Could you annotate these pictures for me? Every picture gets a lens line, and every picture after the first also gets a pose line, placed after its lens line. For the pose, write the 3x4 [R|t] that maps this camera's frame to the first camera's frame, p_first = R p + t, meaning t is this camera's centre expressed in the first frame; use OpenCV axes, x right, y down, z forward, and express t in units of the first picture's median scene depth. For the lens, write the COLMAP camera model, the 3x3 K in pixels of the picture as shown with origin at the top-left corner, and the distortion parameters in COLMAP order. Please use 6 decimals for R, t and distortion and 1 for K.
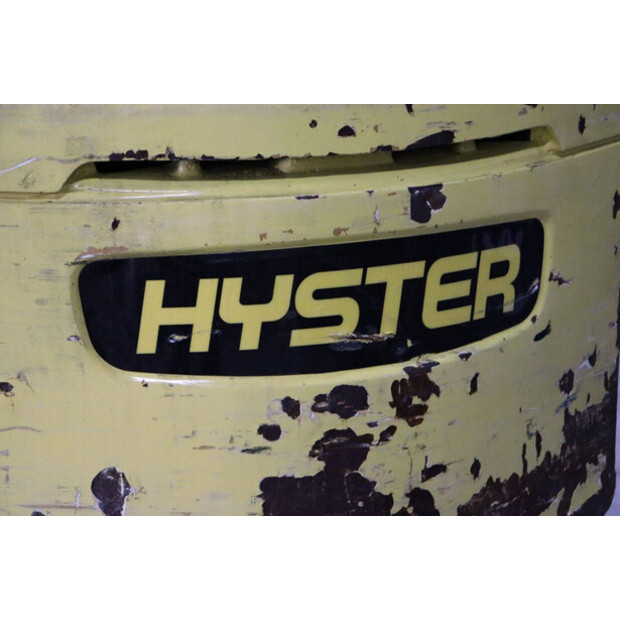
lens RADIAL K [[1457.6, 0, 319.2], [0, 1457.6, 308.9], [0, 0, 1]] dist [0.377326, 0.622375]
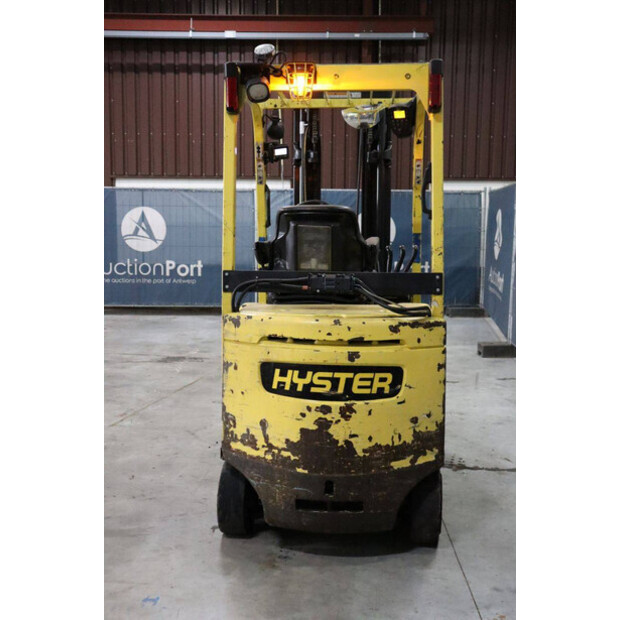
lens RADIAL K [[786.9, 0, 310.0], [0, 786.9, 310.0], [0, 0, 1]] dist [0.026195, 0.008865]
pose [[0.883933, 0.072023, -0.462034, 0.843028], [-0.143327, 0.982240, -0.121090, 0.061745], [0.445107, 0.173257, 0.878557, -0.724757]]
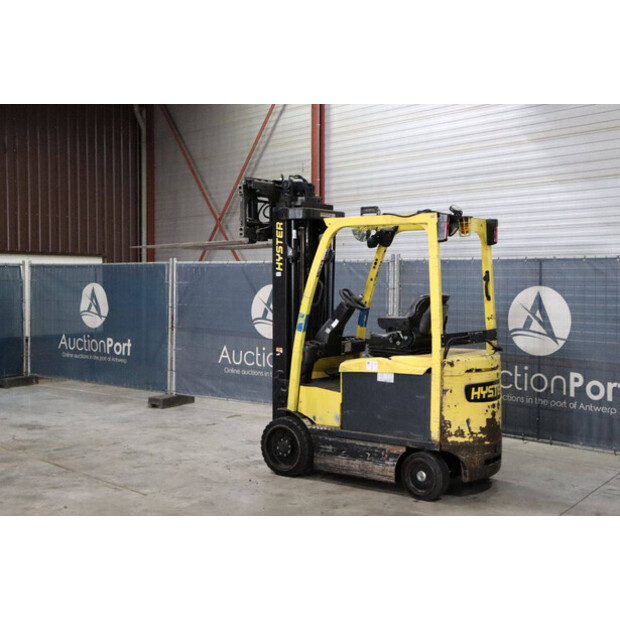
lens RADIAL K [[850.4, 0, 310.0], [0, 850.4, 310.0], [0, 0, 1]] dist [0.044943, 0.082838]
pose [[0.872787, -0.005043, 0.488075, -2.505787], [0.122263, 0.970327, -0.208608, 0.335500], [-0.472540, 0.241744, 0.847505, -1.894466]]
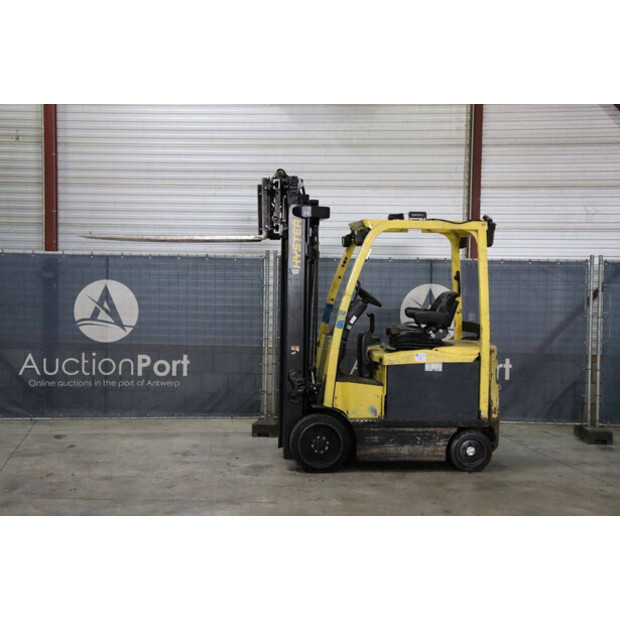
lens RADIAL K [[1049.2, 0, 310.0], [0, 1049.2, 310.0], [0, 0, 1]] dist [0.157274, 0.128747]
pose [[0.308263, -0.017945, 0.951132, -5.462399], [0.243738, 0.967938, -0.060734, -0.224541], [-0.919546, 0.250549, 0.302754, 0.133155]]
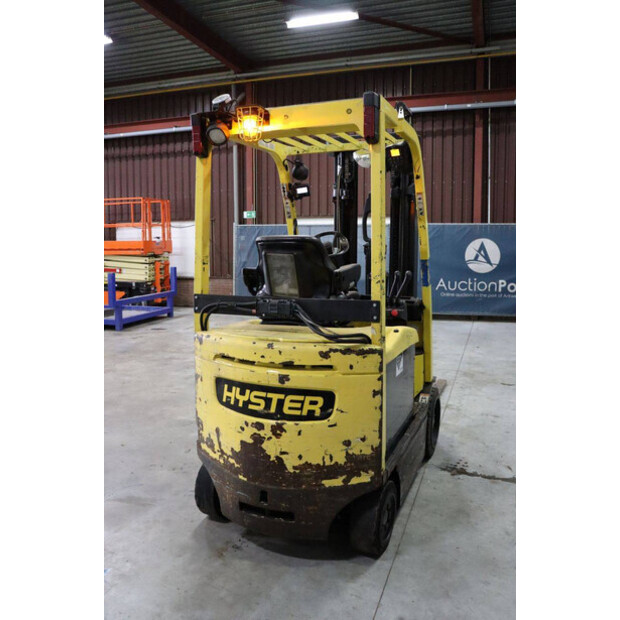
lens RADIAL K [[541.3, 0, 310.0], [0, 541.3, 310.0], [0, 0, 1]] dist [-0.111772, 0.016315]
pose [[0.693606, 0.097731, -0.713695, 1.071564], [-0.201589, 0.977502, -0.062059, -0.170974], [0.691573, 0.186918, 0.697702, 0.060266]]
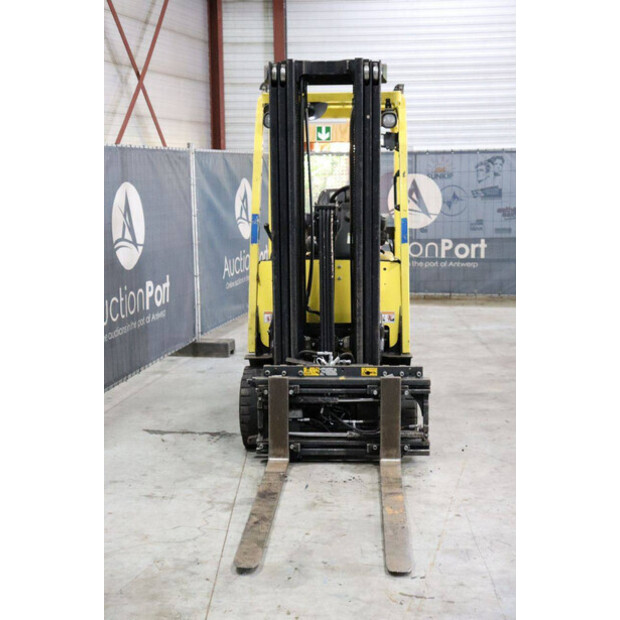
lens RADIAL K [[1034.8, 0, 310.0], [0, 1034.8, 310.0], [0, 0, 1]] dist [0.144985, 0.034606]
pose [[-0.889517, -0.042045, 0.454963, -1.942896], [0.145831, 0.917548, 0.369916, -1.595218], [-0.433003, 0.395395, -0.810044, 4.748598]]
